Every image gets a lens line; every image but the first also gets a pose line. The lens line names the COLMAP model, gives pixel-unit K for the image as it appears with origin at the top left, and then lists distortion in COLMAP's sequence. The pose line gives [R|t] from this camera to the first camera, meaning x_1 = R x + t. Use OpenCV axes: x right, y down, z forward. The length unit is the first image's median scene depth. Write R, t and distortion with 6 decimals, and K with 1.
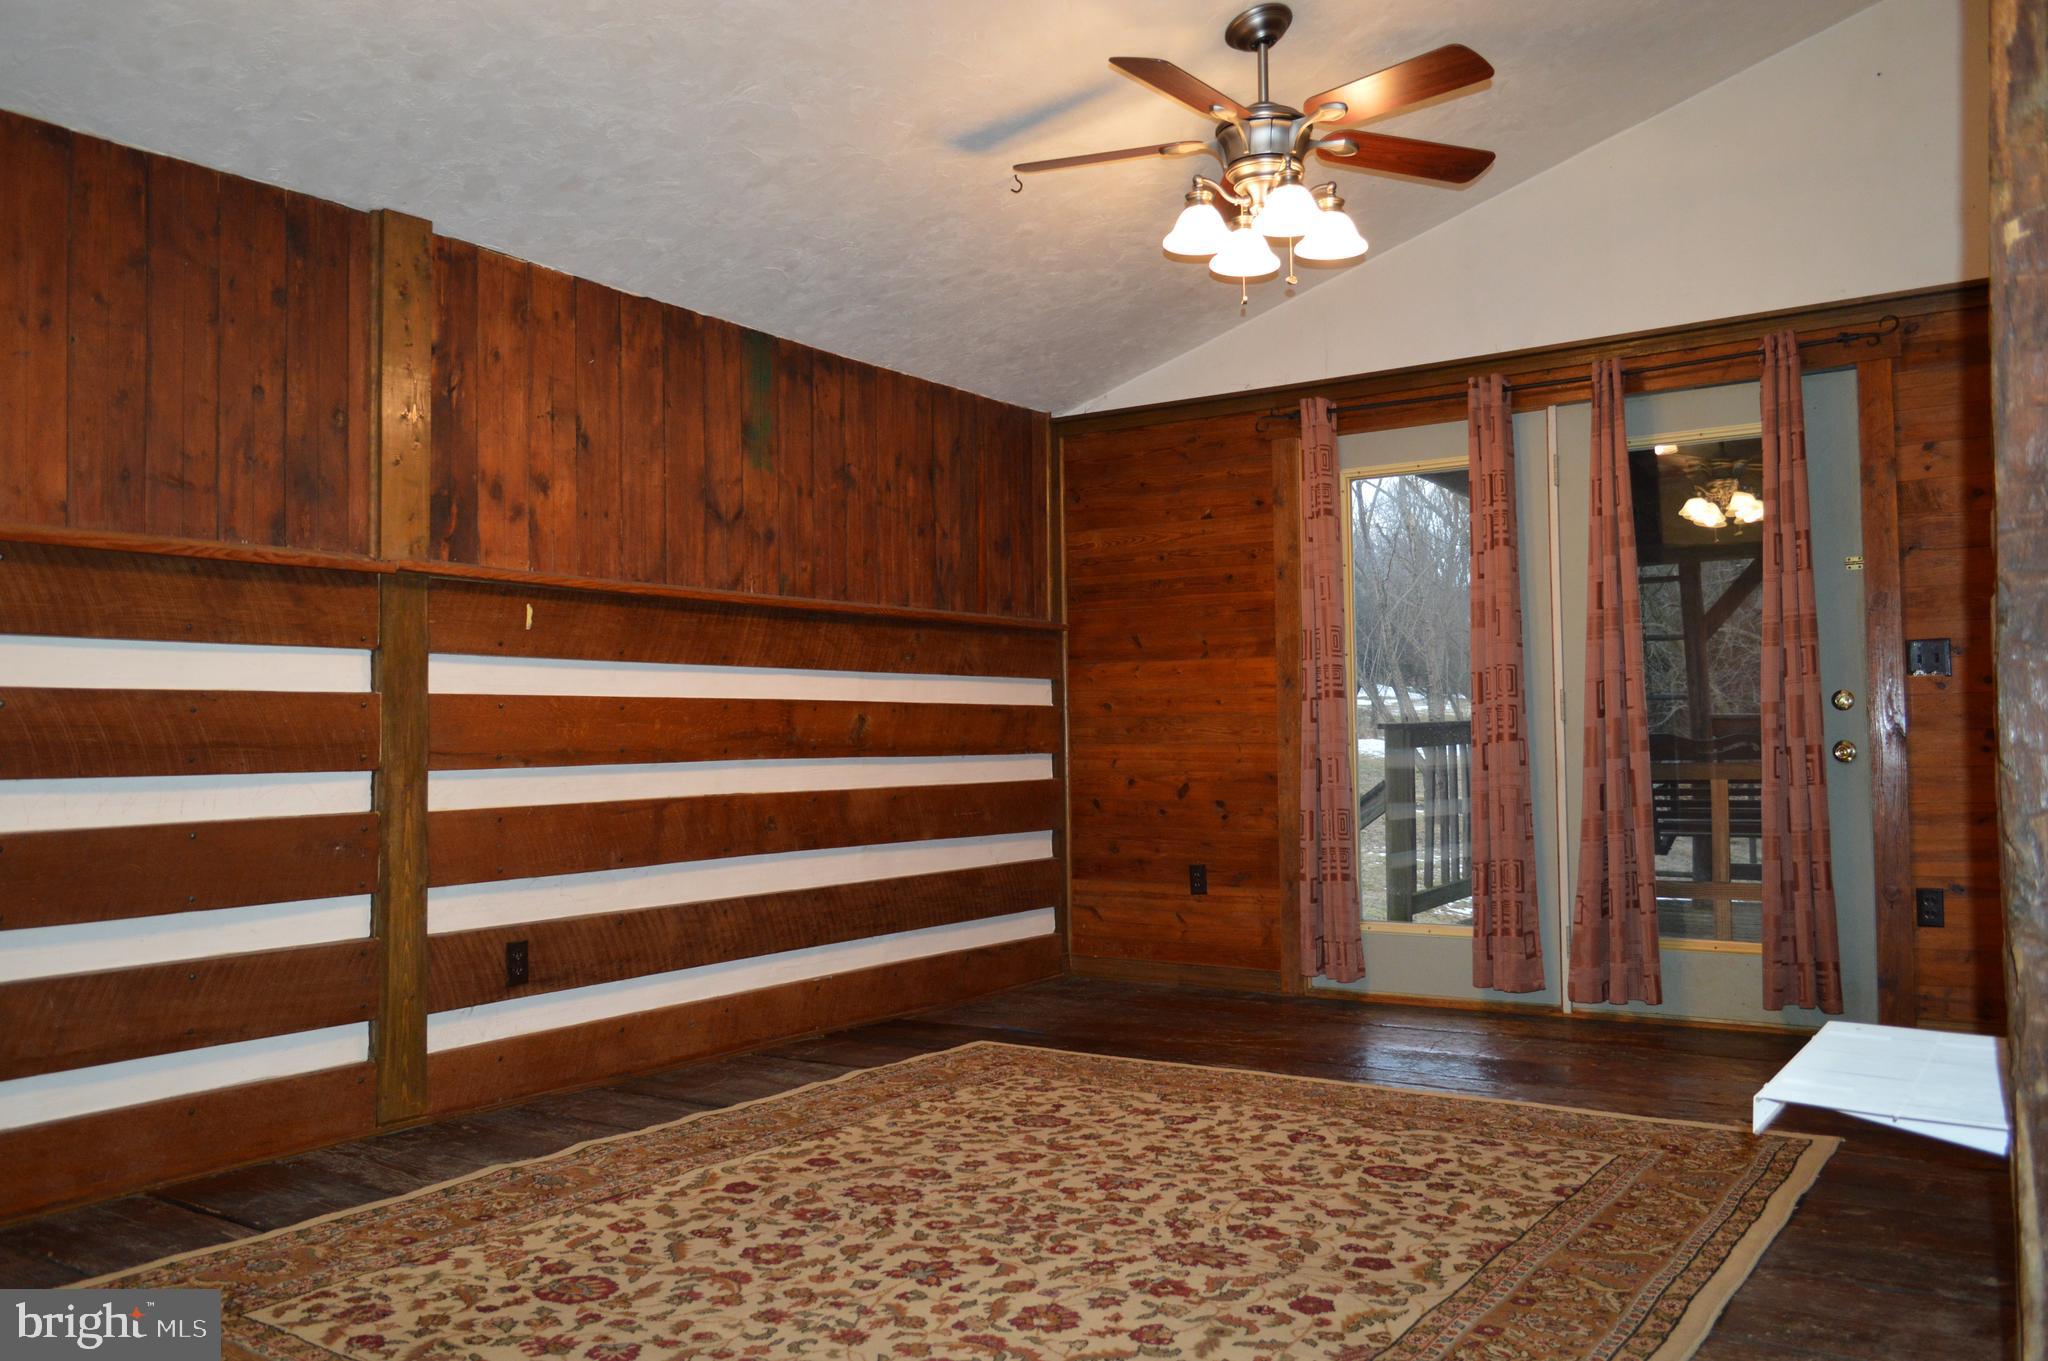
lens RADIAL K [[1611.9, 0, 1023.2], [0, 1611.9, 684.1], [0, 0, 1]] dist [-0.013977, 0.007054]
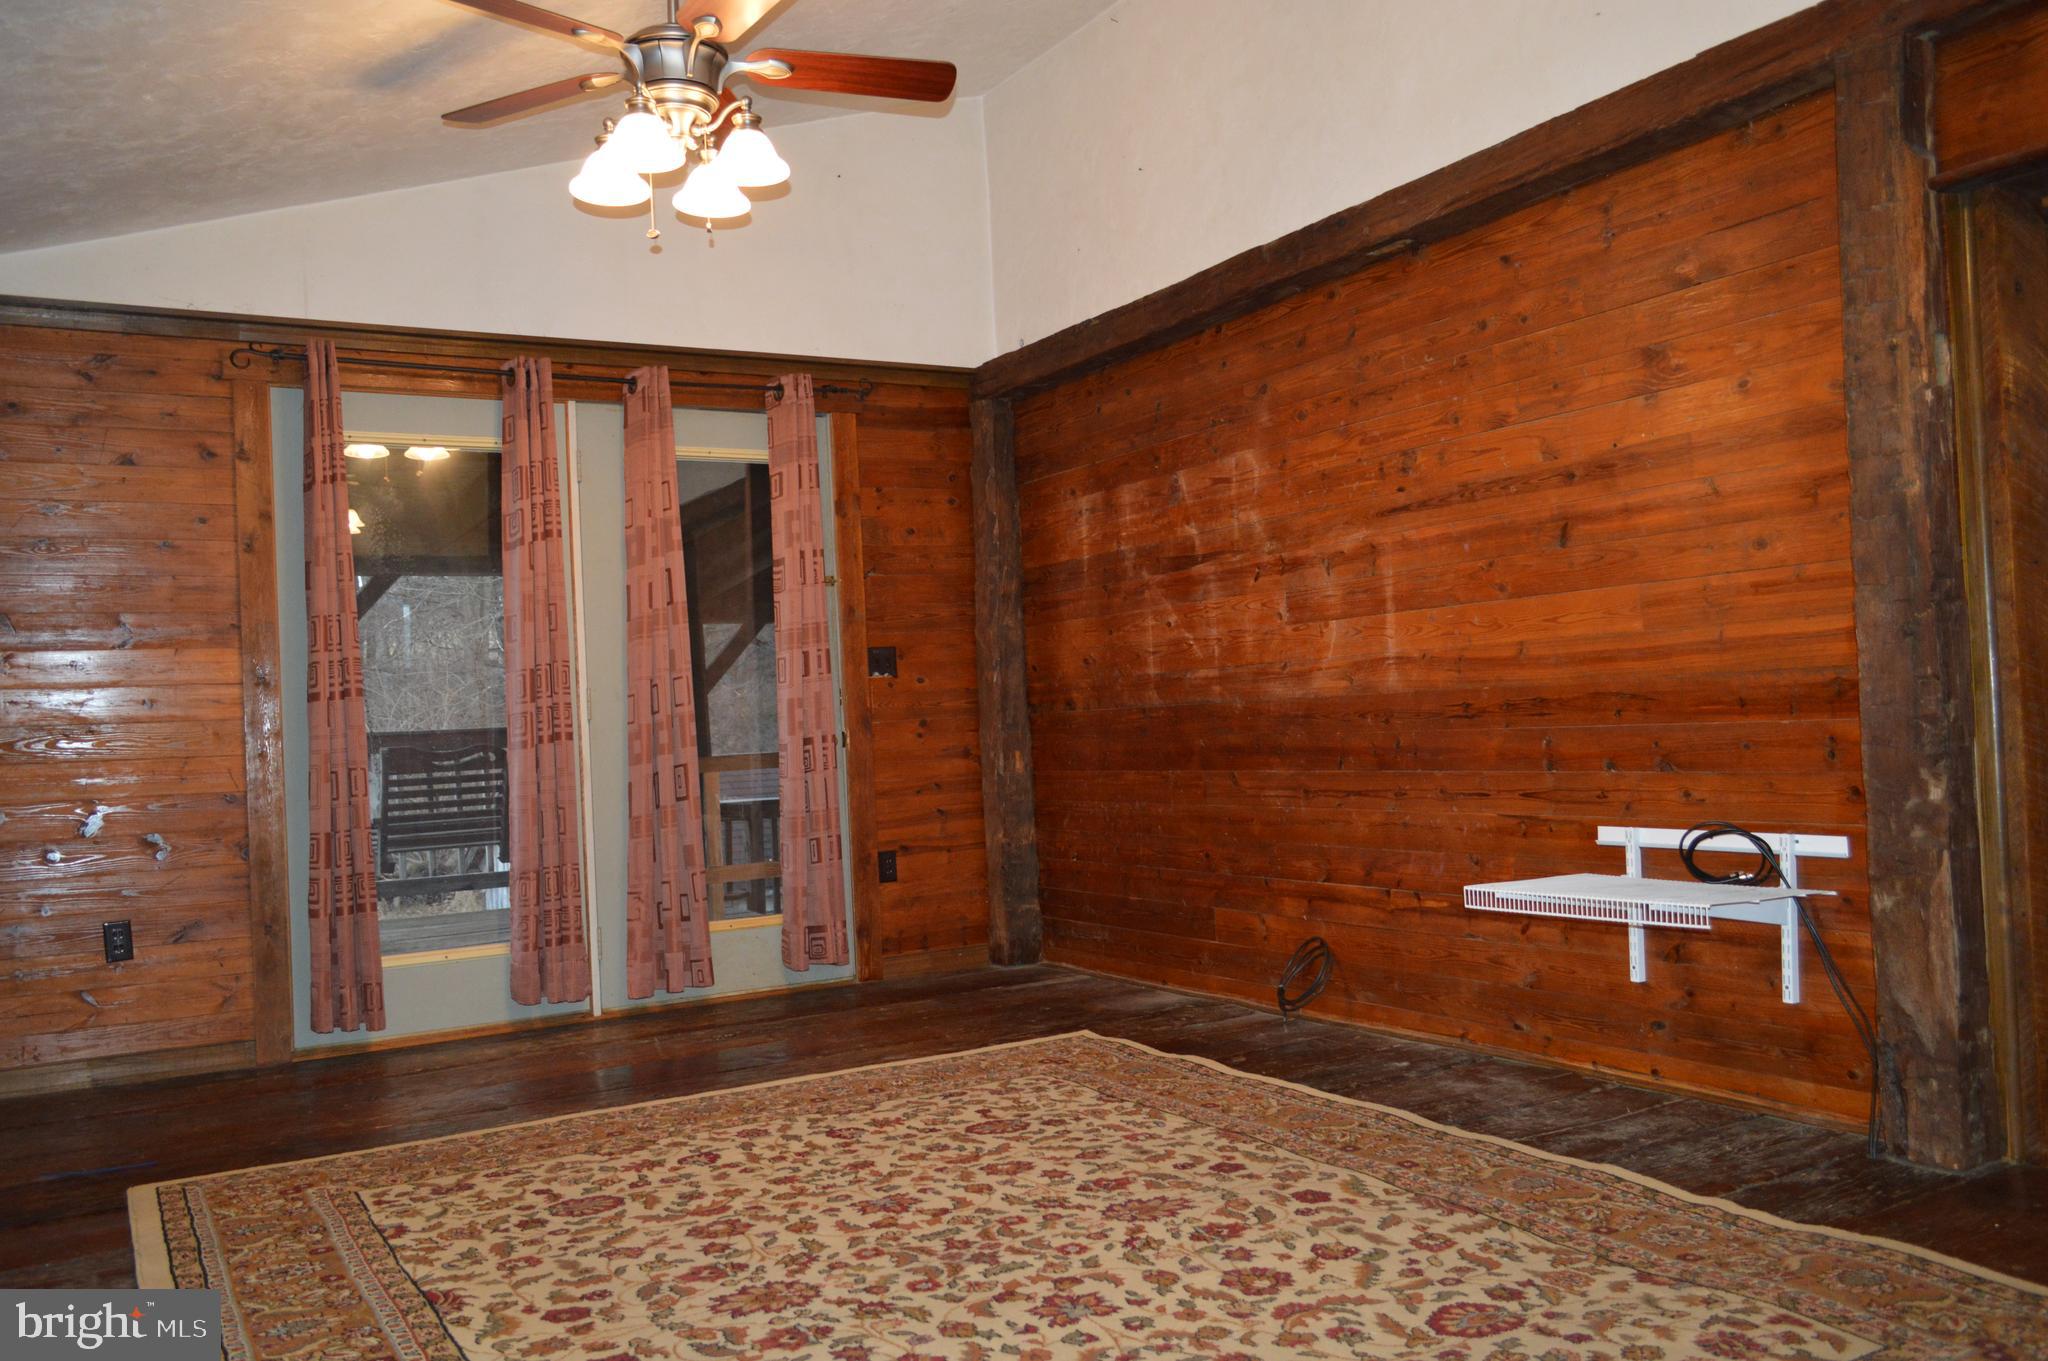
lens RADIAL K [[1611.9, 0, 1017.9], [0, 1611.9, 691.1], [0, 0, 1]] dist [-0.013977, 0.007054]
pose [[0.425133, 0.012172, 0.905049, -0.785063], [0.010391, 0.999778, -0.018327, 0.045631], [-0.905071, 0.017196, 0.424912, 0.598712]]
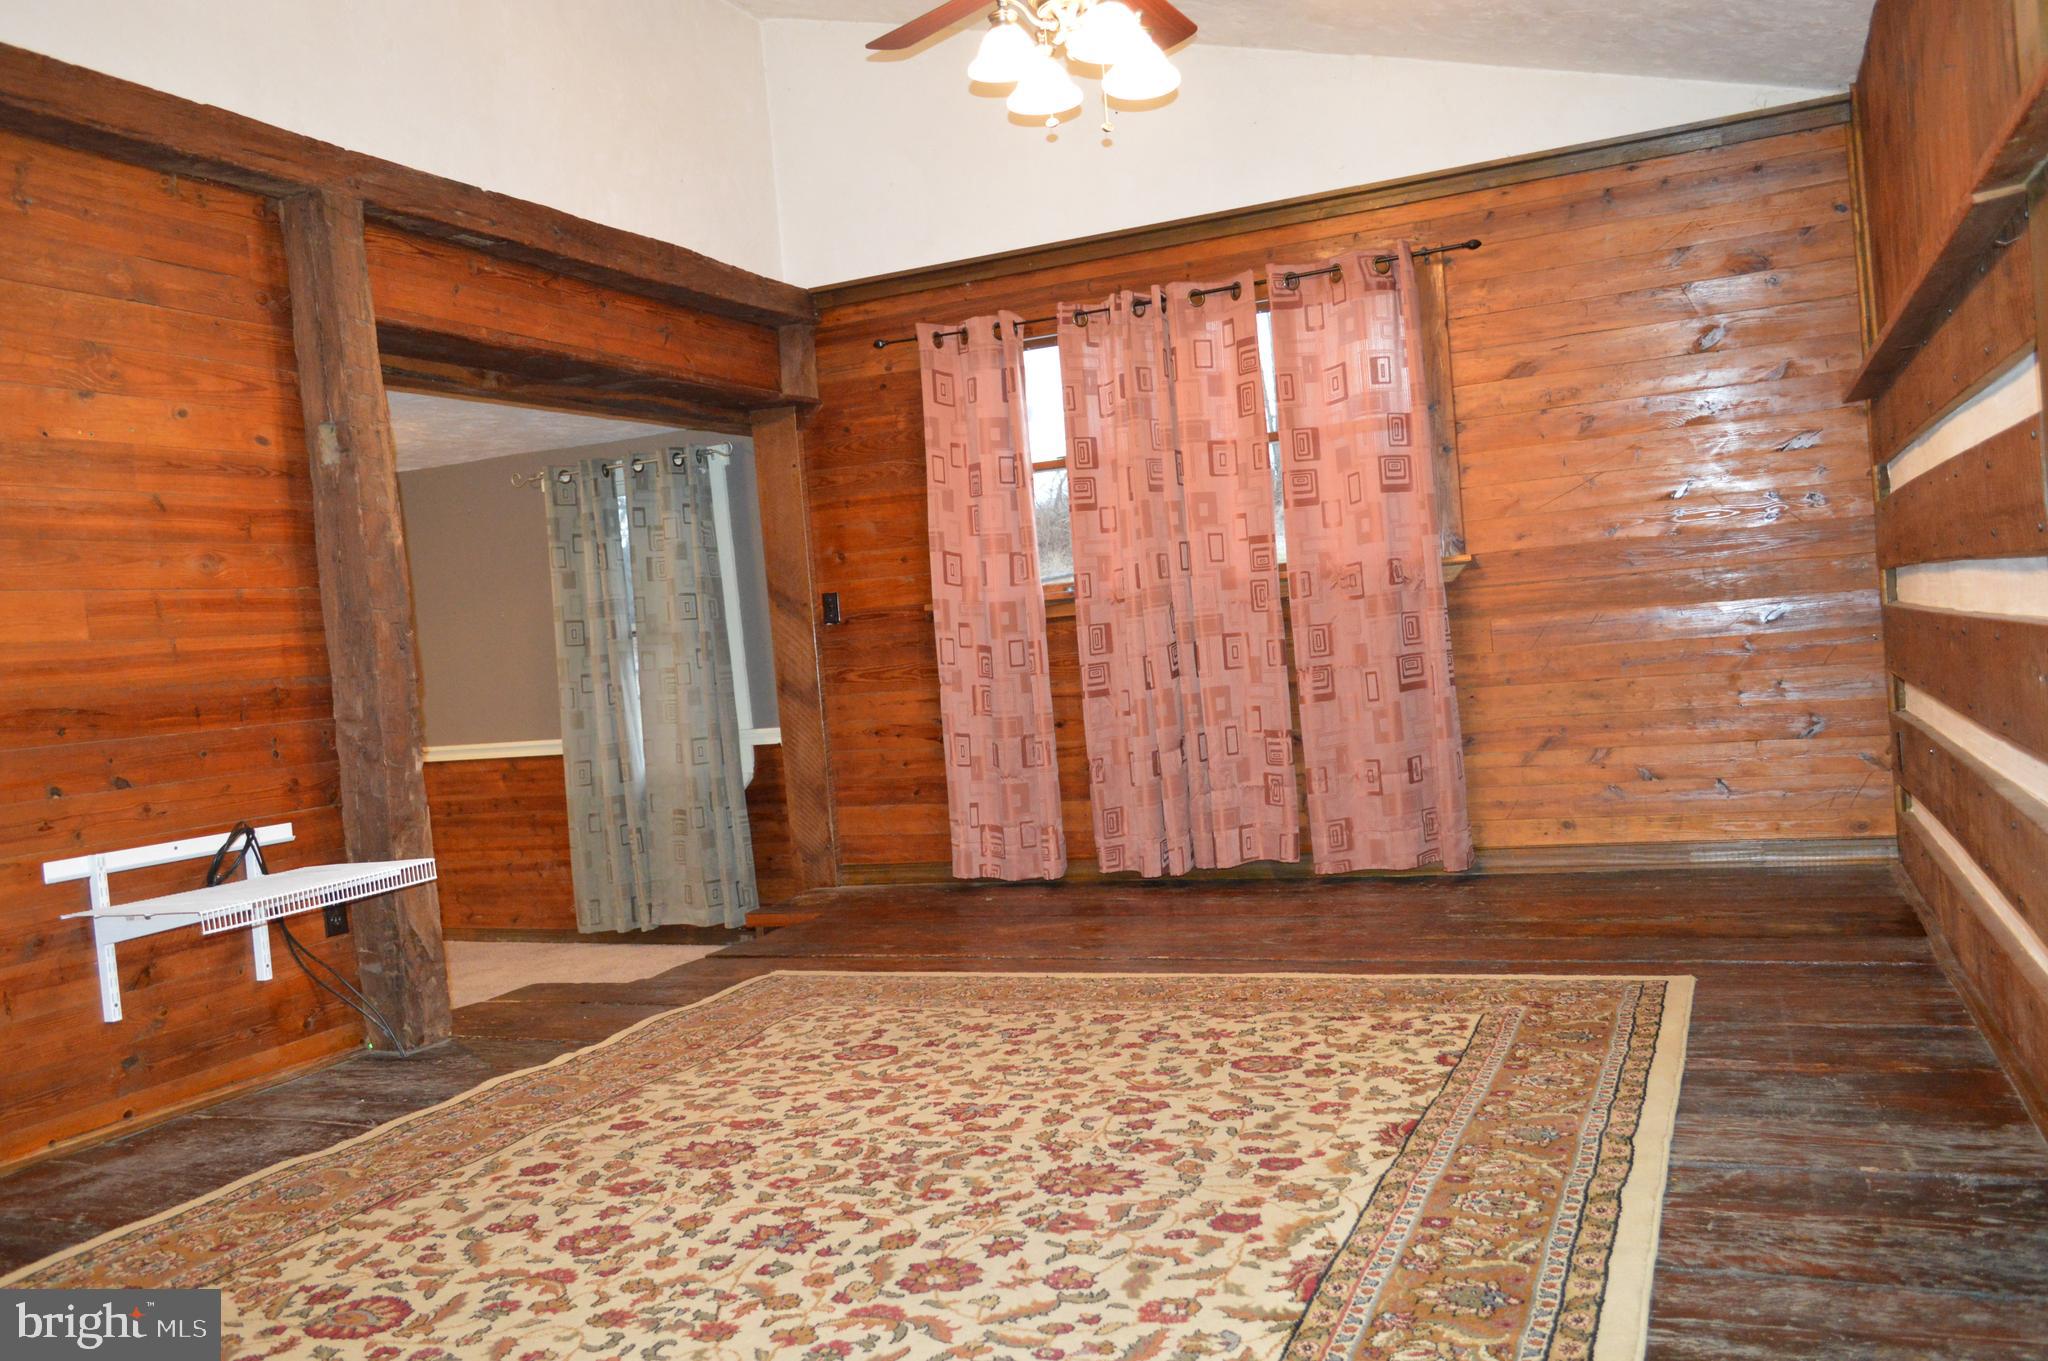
lens RADIAL K [[1611.9, 0, 1024.2], [0, 1611.9, 685.9], [0, 0, 1]] dist [-0.013977, 0.007054]
pose [[-0.978519, 0.101233, -0.179592, 0.063734], [0.103127, 0.994667, -0.001218, 0.082587], [0.178511, -0.019712, -0.983740, 1.886536]]
